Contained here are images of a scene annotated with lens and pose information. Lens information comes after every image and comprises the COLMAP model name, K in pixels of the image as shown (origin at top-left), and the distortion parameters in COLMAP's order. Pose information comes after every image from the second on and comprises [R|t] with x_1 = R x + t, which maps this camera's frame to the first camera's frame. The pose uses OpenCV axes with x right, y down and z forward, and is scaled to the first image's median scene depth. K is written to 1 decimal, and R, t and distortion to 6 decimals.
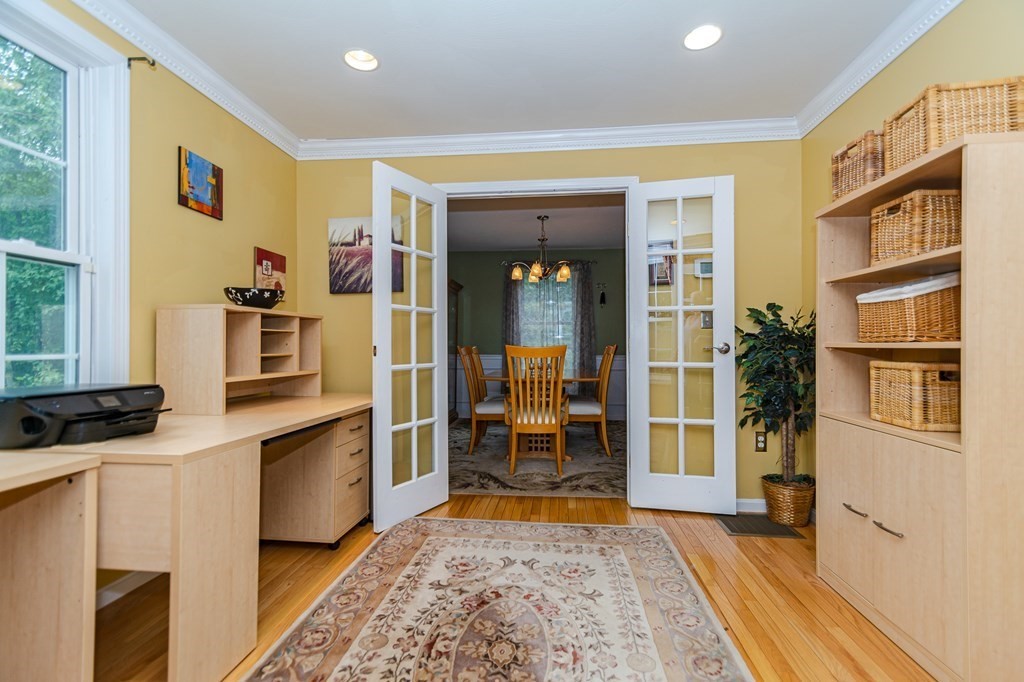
lens RADIAL K [[458.7, 0, 513.2], [0, 458.7, 344.9], [0, 0, 1]] dist [0.006705, 0.002322]
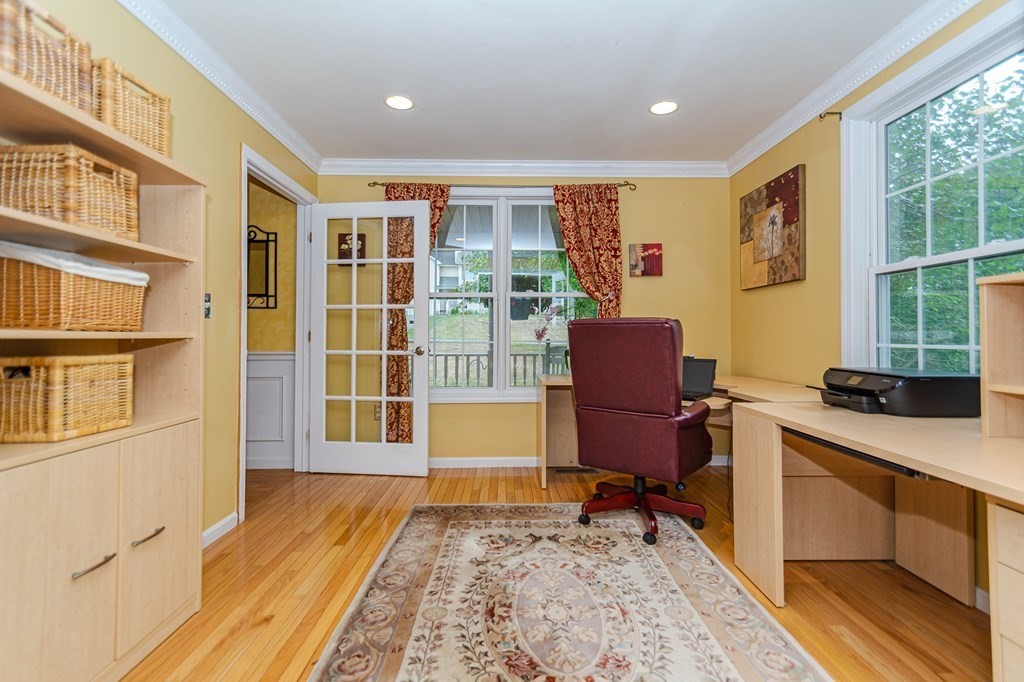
lens RADIAL K [[458.7, 0, 521.5], [0, 458.7, 324.9], [0, 0, 1]] dist [0.006705, 0.002322]
pose [[-0.991289, -0.004895, -0.131616, 0.135211], [-0.000458, 0.999431, -0.033723, 0.007196], [0.131706, -0.033369, -0.990727, 1.351630]]
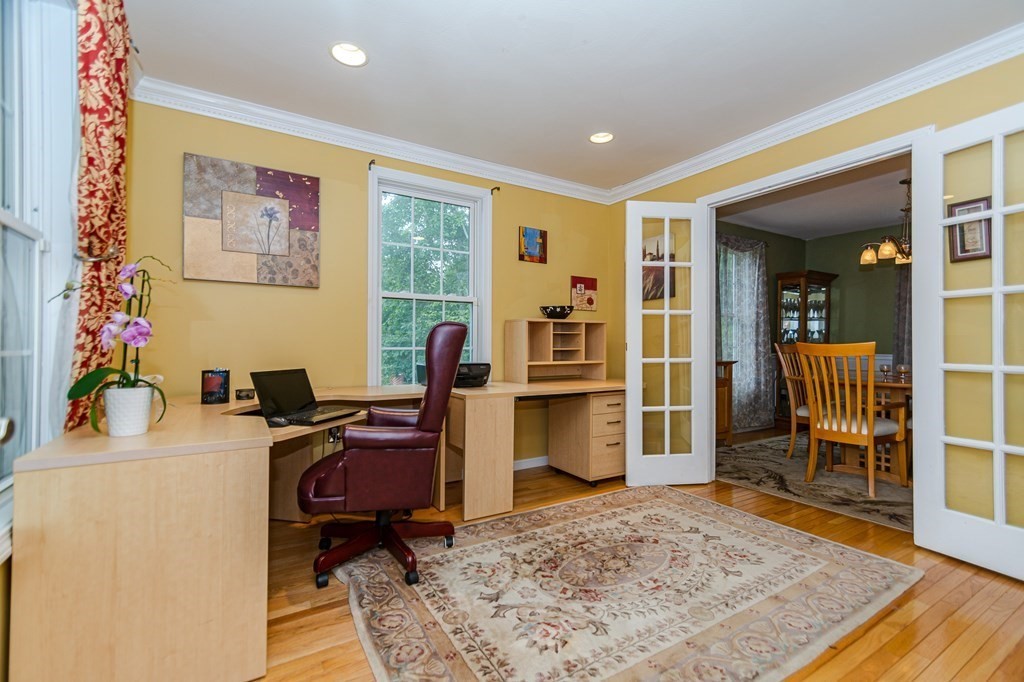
lens RADIAL K [[458.7, 0, 507.4], [0, 458.7, 341.2], [0, 0, 1]] dist [0.006705, 0.002322]
pose [[0.602542, -0.003190, -0.798081, 0.567452], [0.002130, 0.999995, -0.002389, -0.000475], [0.798084, -0.000260, 0.602546, -0.060333]]
